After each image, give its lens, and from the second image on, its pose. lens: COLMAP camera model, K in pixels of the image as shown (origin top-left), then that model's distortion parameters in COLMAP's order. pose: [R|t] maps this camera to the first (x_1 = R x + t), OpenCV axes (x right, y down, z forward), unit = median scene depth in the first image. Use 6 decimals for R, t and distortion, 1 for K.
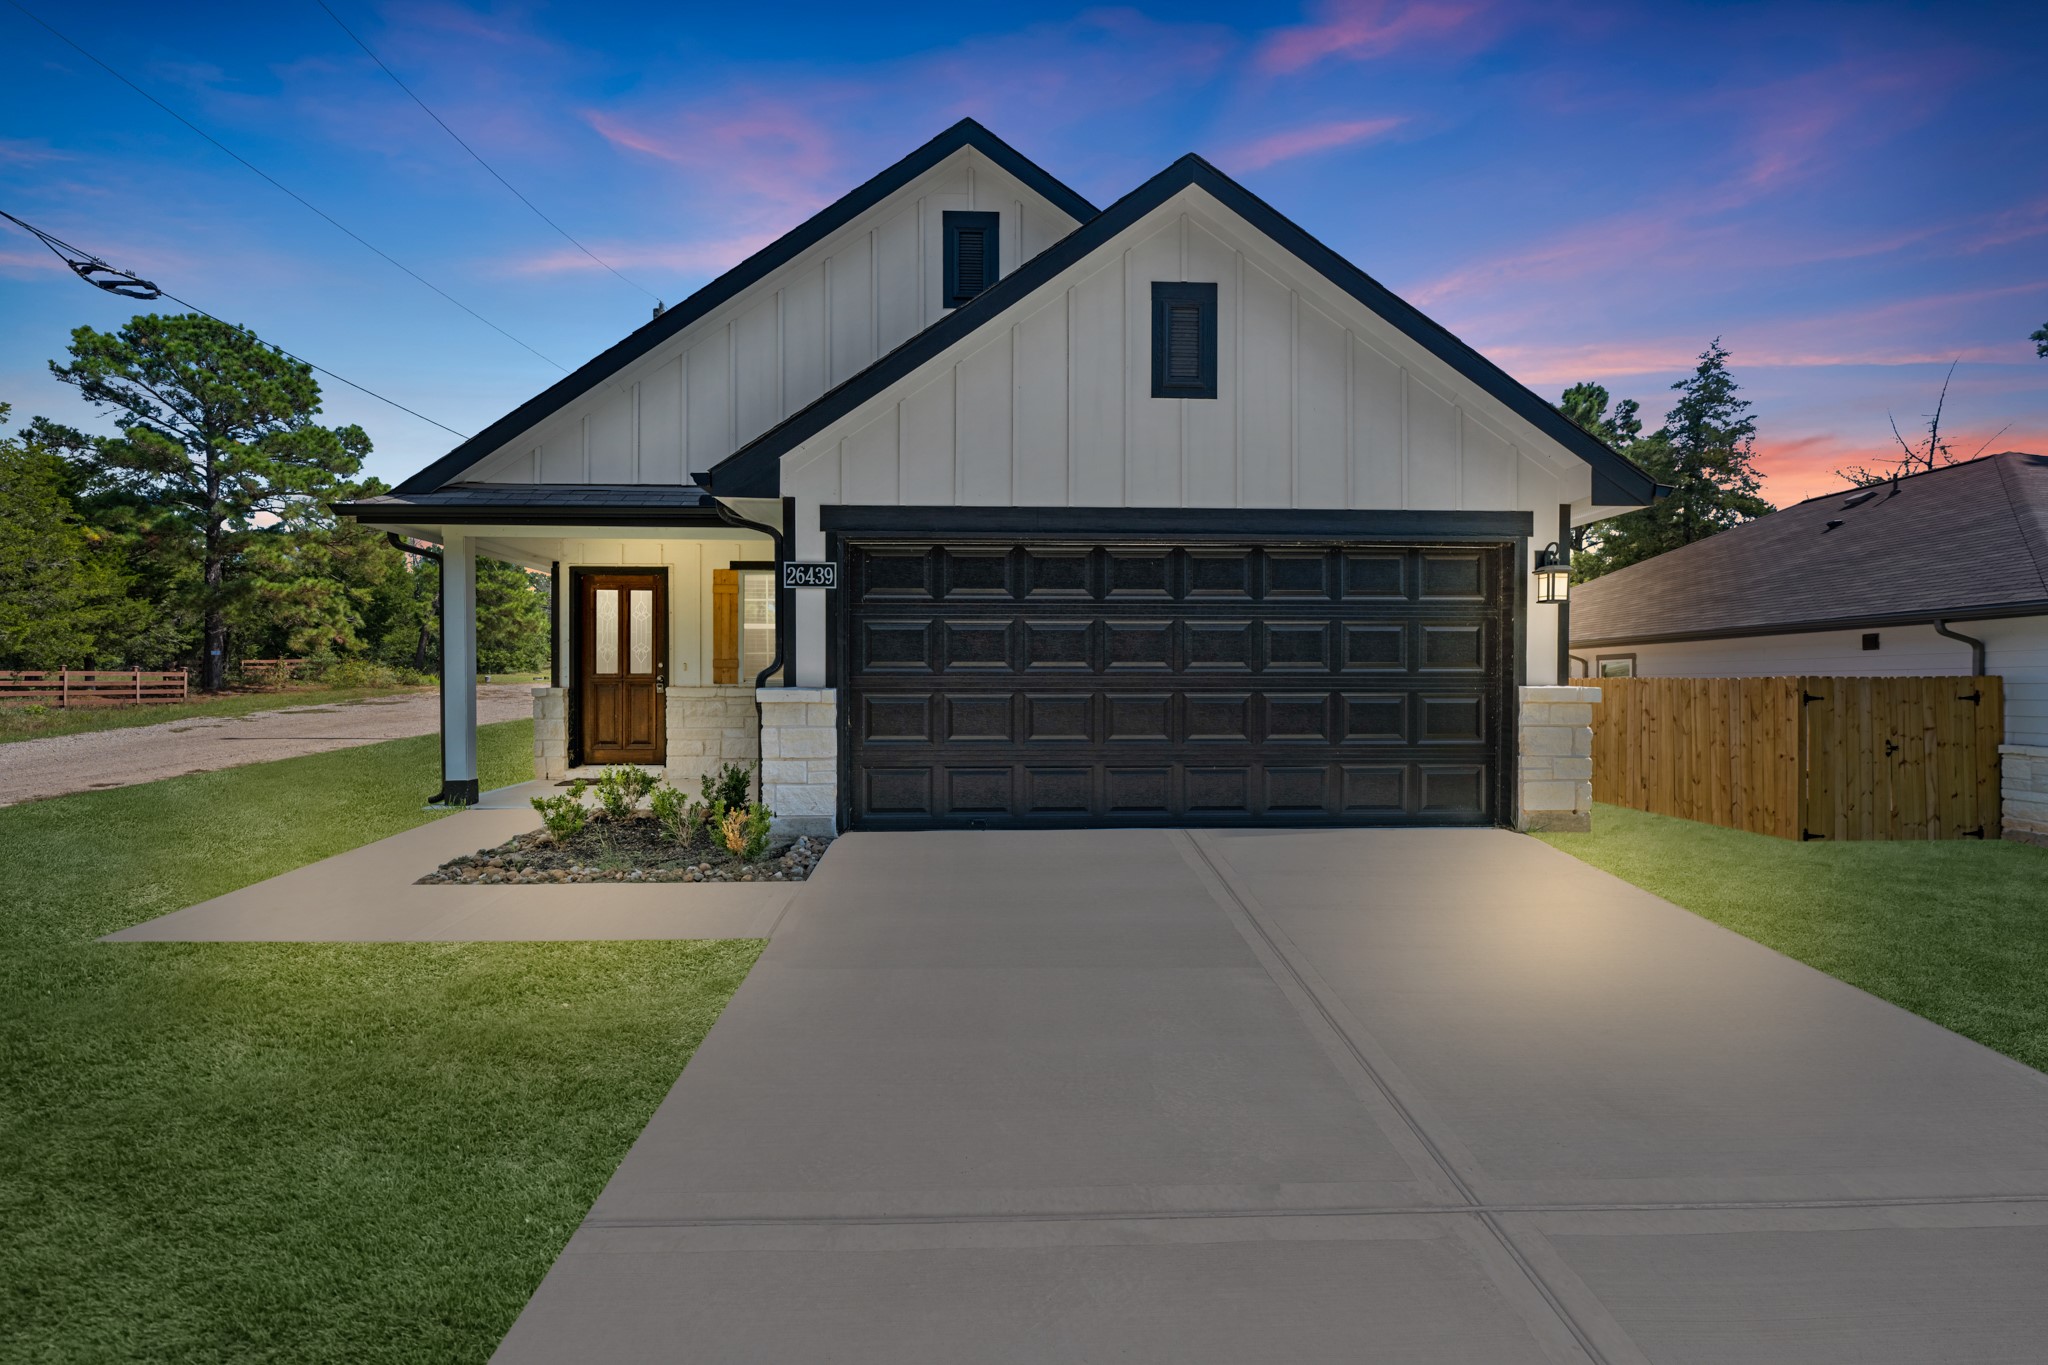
lens RADIAL K [[871.4, 0, 1023.7], [0, 871.4, 649.1], [0, 0, 1]] dist [0.008040, -0.000645]
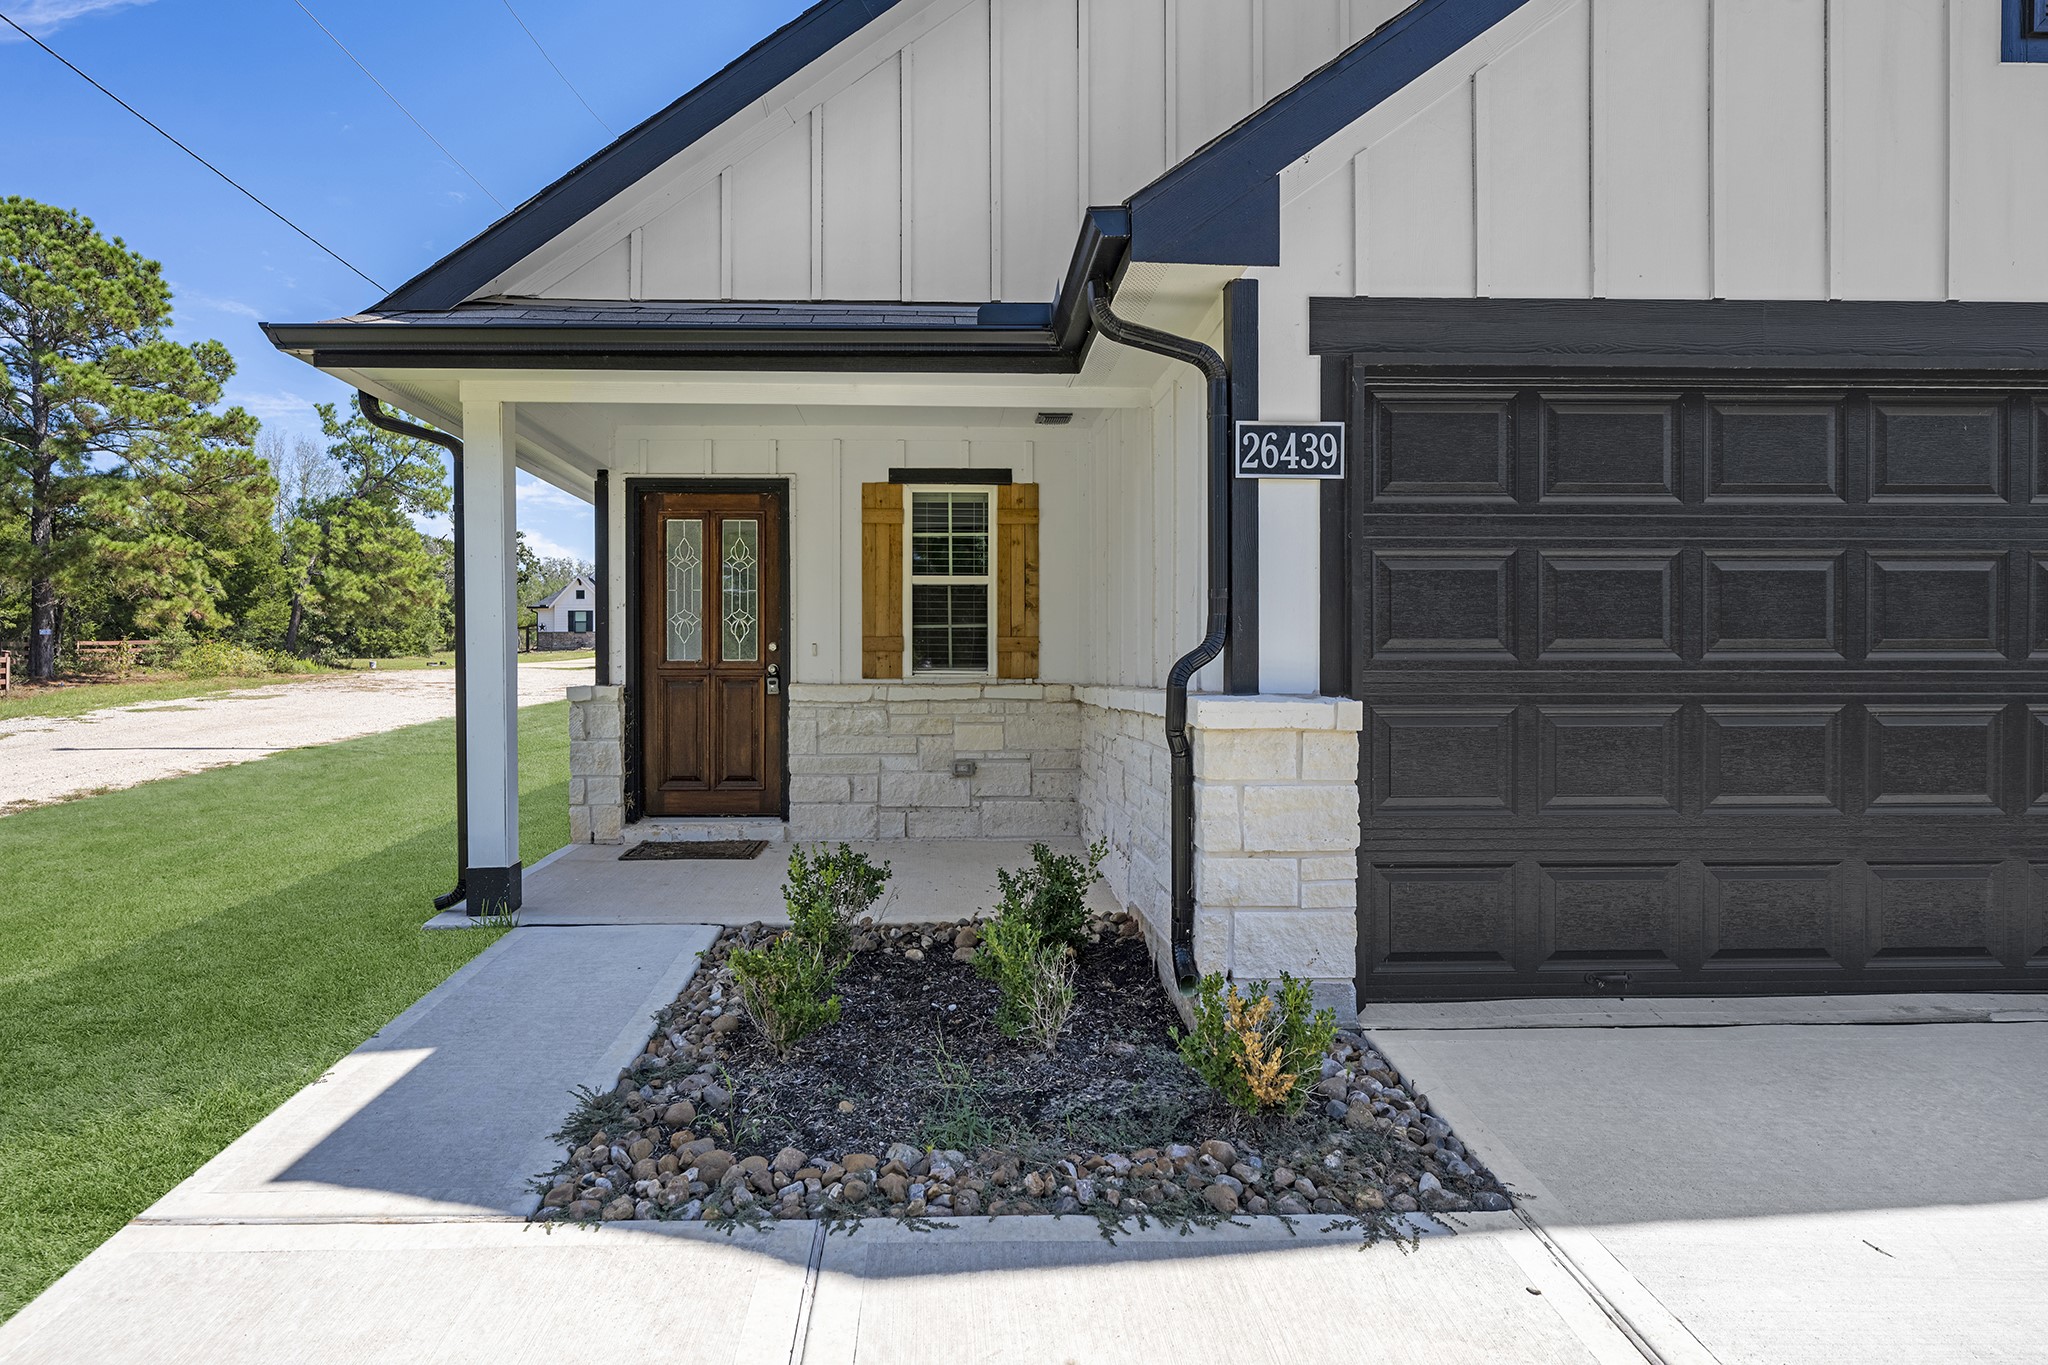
lens RADIAL K [[1065.5, 0, 944.6], [0, 1065.5, 631.1], [0, 0, 1]] dist [0.002785, 0.002339]
pose [[0.999001, -0.002151, -0.044644, -0.085689], [0.002334, 0.999989, 0.004044, 0.001634], [0.044634, -0.004144, 0.998995, 0.092342]]
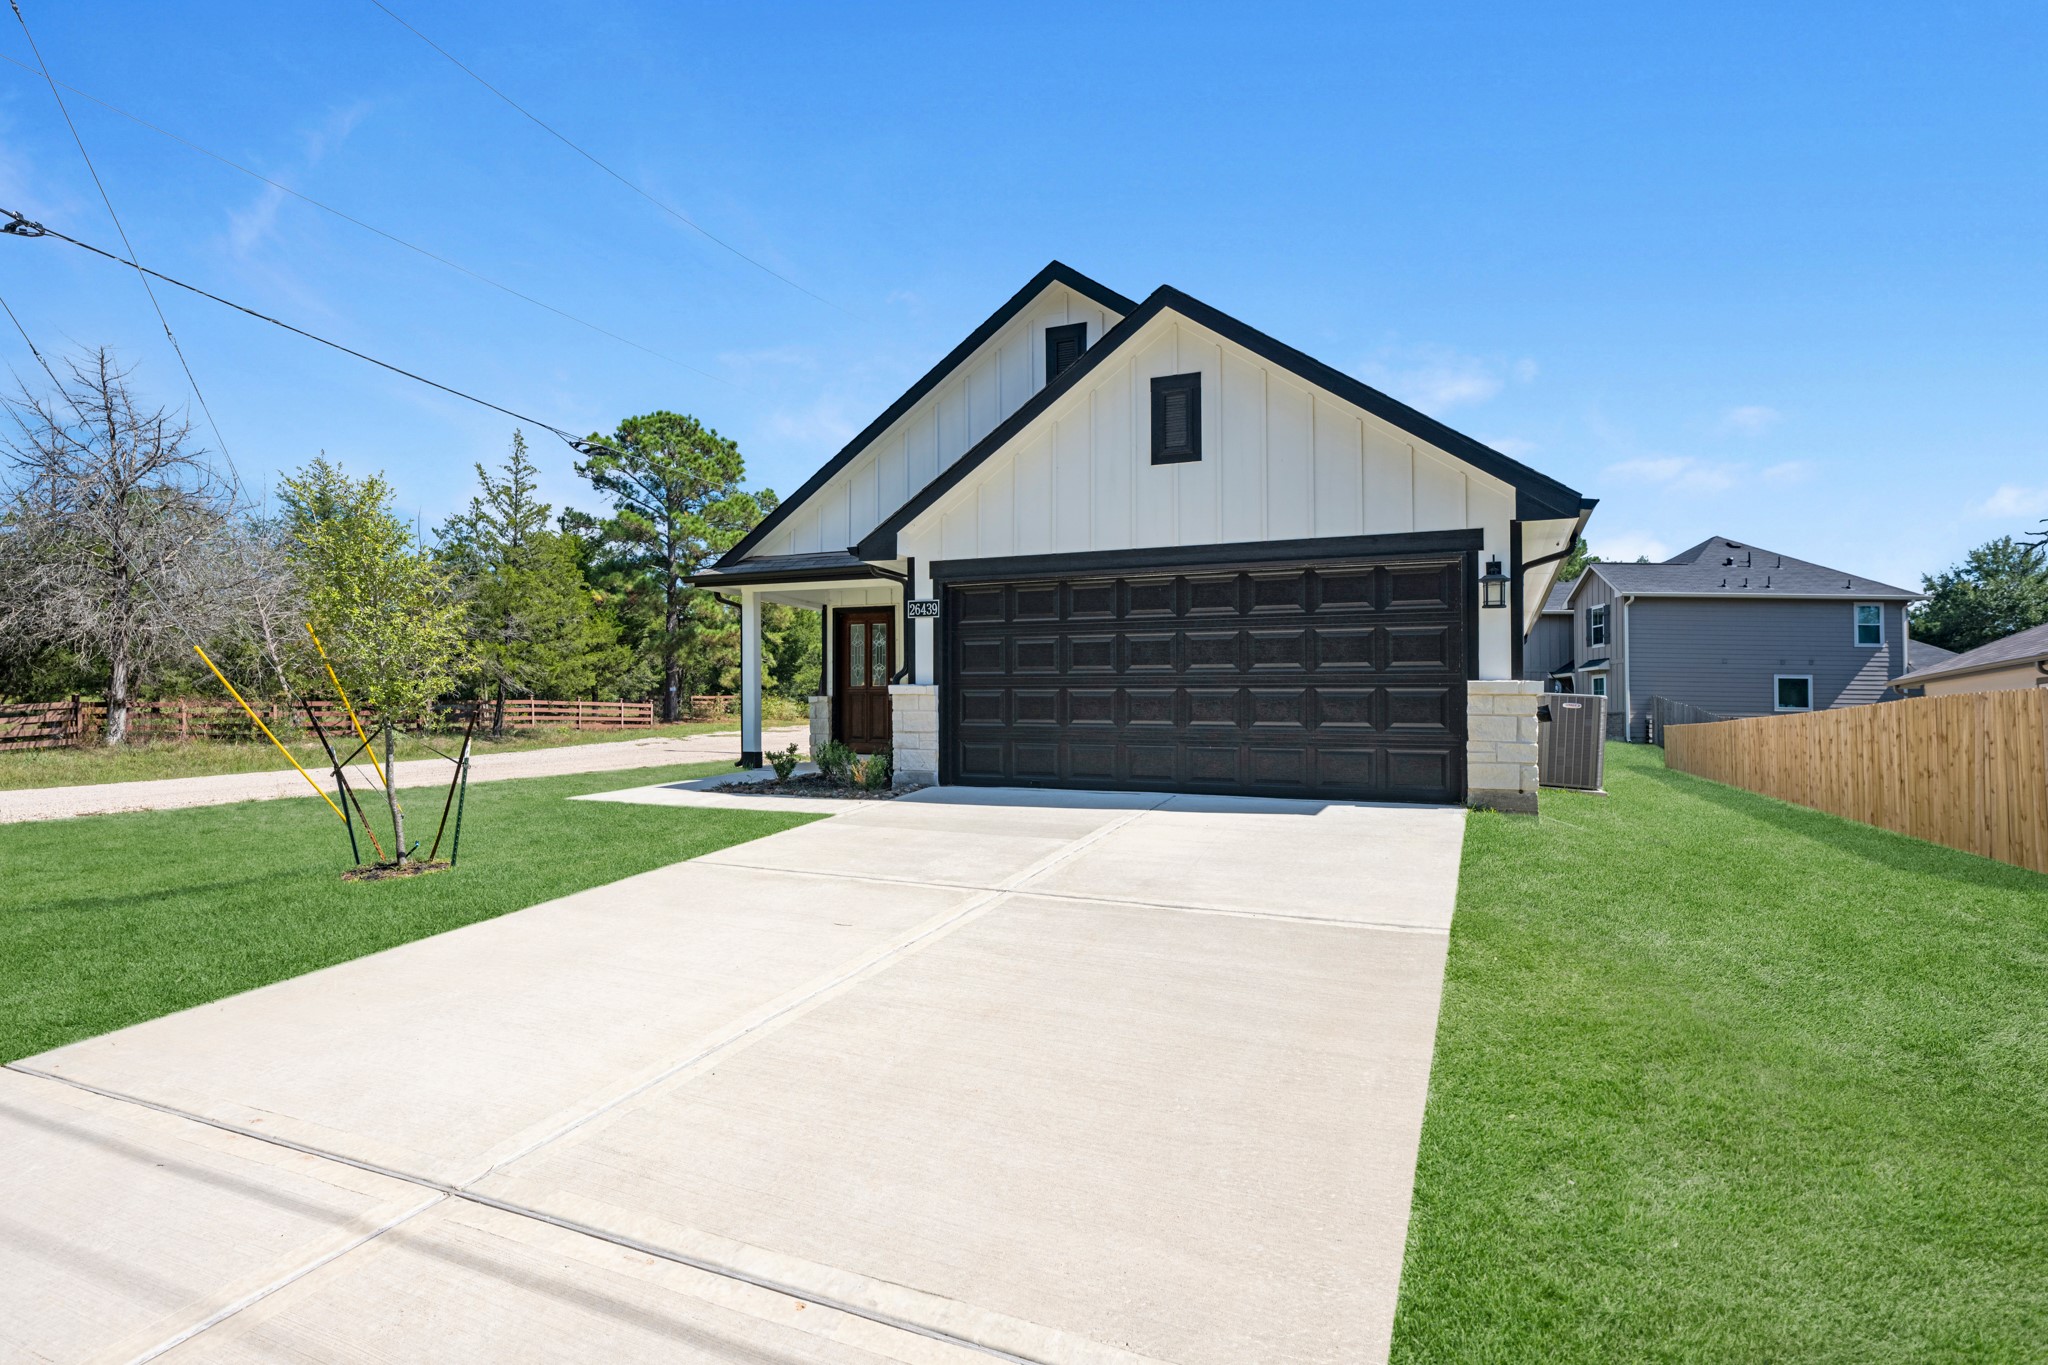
lens RADIAL K [[1059.6, 0, 1018.9], [0, 1059.6, 661.7], [0, 0, 1]] dist [0.032945, 0.000587]
pose [[0.902250, -0.017443, -0.430860, 0.144570], [0.005488, 0.999565, -0.028975, 0.012397], [0.431178, 0.023778, 0.901954, -0.118361]]
